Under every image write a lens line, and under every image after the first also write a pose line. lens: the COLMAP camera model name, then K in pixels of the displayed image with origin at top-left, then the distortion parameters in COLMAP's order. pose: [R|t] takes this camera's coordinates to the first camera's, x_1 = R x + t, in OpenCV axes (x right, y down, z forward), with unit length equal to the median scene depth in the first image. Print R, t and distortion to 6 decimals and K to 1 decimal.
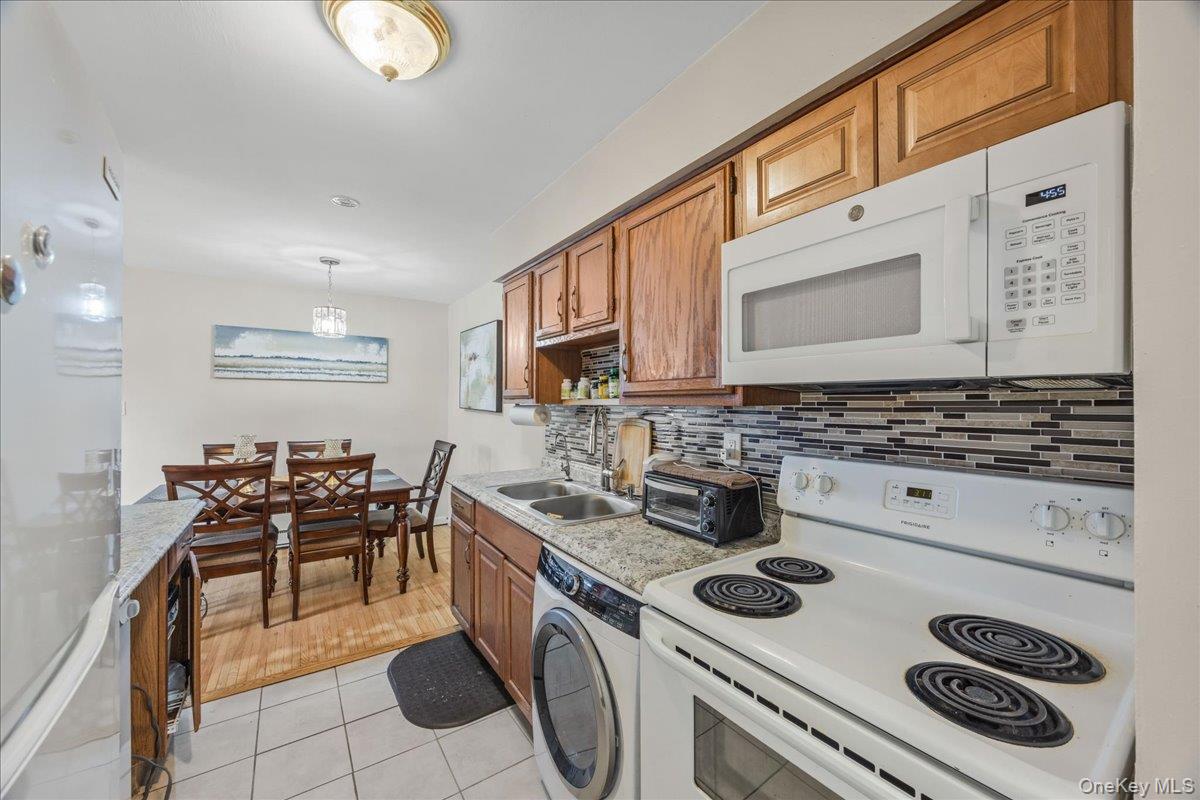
lens RADIAL K [[457.5, 0, 600.0], [0, 457.5, 400.0], [0, 0, 1]] dist [-0.001594, 0.000070]
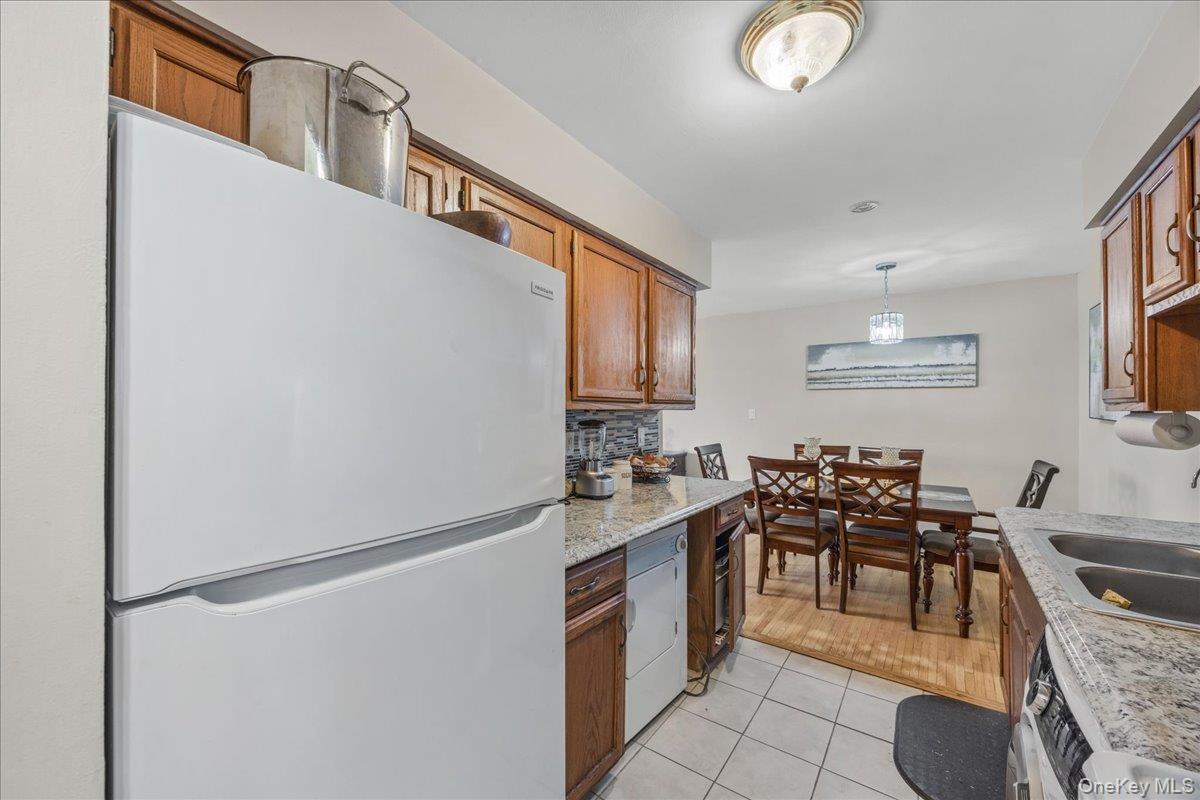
lens RADIAL K [[454.1, 0, 600.0], [0, 454.1, 407.4], [0, 0, 1]] dist [-0.000105, -0.005635]
pose [[0.329976, -0.006861, -0.943964, 0.158182], [0.006232, 0.999968, -0.005090, 0.001917], [0.943969, -0.004203, 0.330008, 0.116609]]
